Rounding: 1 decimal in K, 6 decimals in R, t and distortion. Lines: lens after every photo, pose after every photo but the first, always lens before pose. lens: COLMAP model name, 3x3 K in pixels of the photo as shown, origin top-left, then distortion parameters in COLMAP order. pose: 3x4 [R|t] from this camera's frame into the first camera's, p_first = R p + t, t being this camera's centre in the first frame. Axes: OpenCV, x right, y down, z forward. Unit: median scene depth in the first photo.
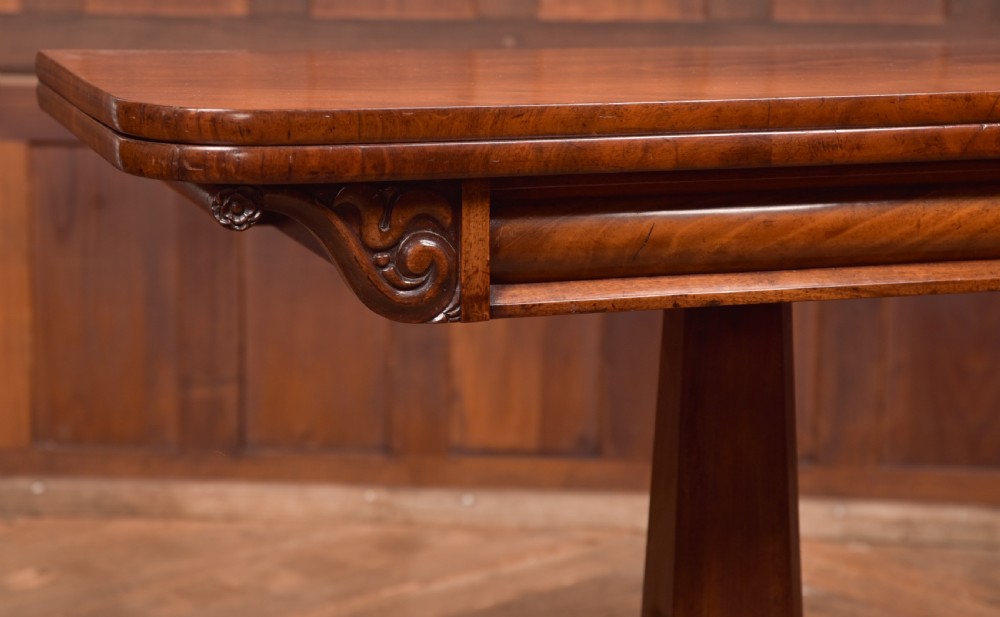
lens RADIAL K [[2098.8, 0, 413.5], [0, 2098.8, 224.8], [0, 0, 1]] dist [0.152996, 0.336931]
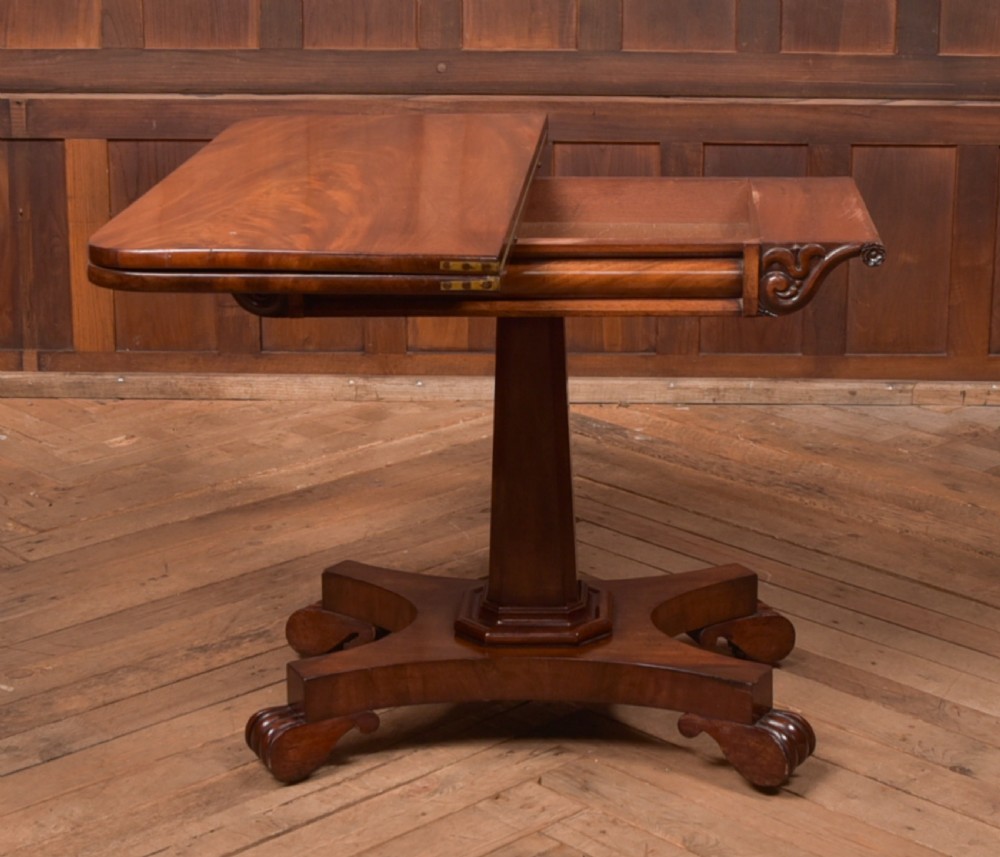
lens RADIAL K [[2067.7, 0, 588.4], [0, 2067.7, 287.5], [0, 0, 1]] dist [-0.142461, 0.191227]
pose [[0.996830, -0.017522, 0.077611, 0.073965], [0.010325, 0.995689, 0.092182, -0.145676], [-0.078892, -0.091088, 0.992713, -0.929618]]
